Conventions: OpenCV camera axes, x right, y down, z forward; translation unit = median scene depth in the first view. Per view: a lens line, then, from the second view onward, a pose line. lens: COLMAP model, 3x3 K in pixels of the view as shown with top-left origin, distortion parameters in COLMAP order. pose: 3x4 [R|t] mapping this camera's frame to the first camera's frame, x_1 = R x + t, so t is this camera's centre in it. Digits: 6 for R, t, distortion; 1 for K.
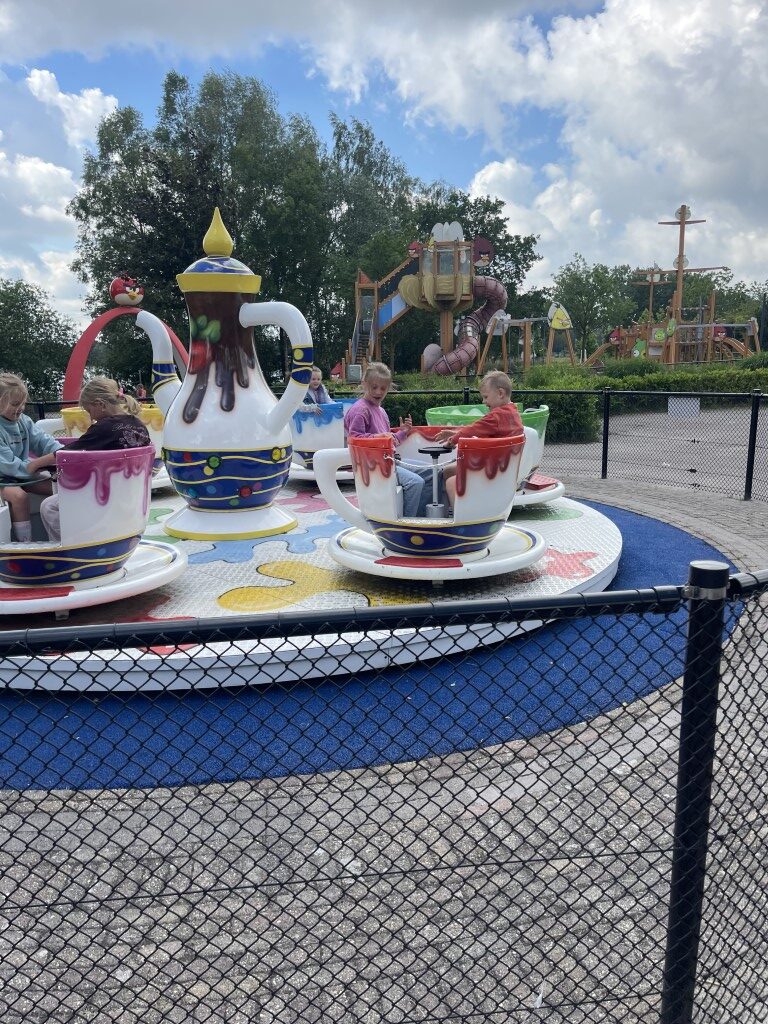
lens RADIAL K [[754.3, 0, 388.5], [0, 754.3, 510.7], [0, 0, 1]] dist [0.013947, -0.000027]
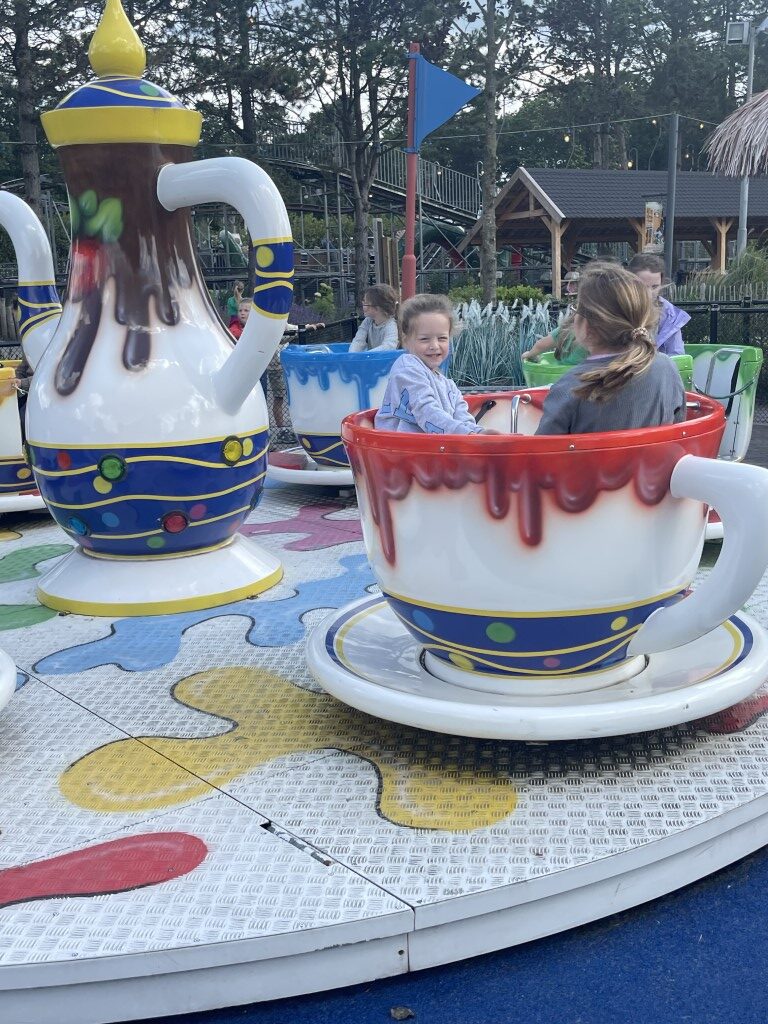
lens RADIAL K [[1071.0, 0, 381.7], [0, 1071.0, 509.1], [0, 0, 1]] dist [0.008031, 0.000000]
pose [[0.993782, -0.013443, -0.110528, 0.029376], [0.014681, 0.999838, 0.010395, -0.031836], [0.110370, -0.011953, 0.993819, 0.216474]]
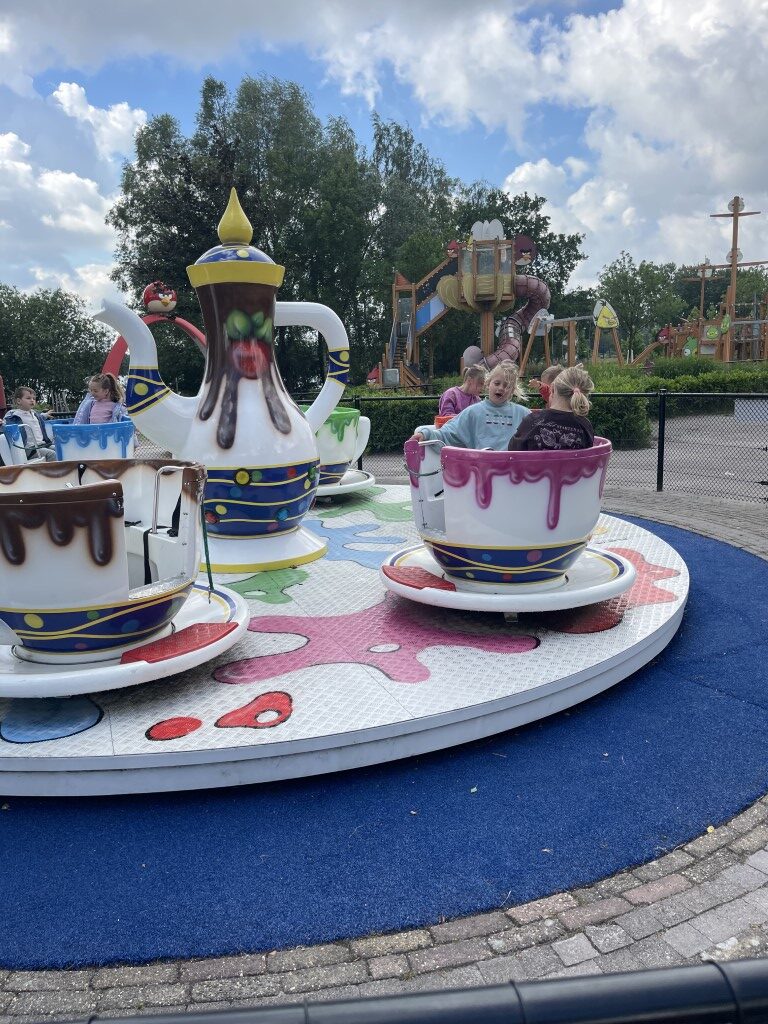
lens RADIAL K [[754.3, 0, 386.3], [0, 754.3, 515.6], [0, 0, 1]] dist [0.013947, -0.000027]
pose [[0.998240, -0.004033, -0.059165, 0.004682], [0.004076, 0.999991, 0.000620, -0.004436], [0.059162, -0.000860, 0.998248, 0.025978]]
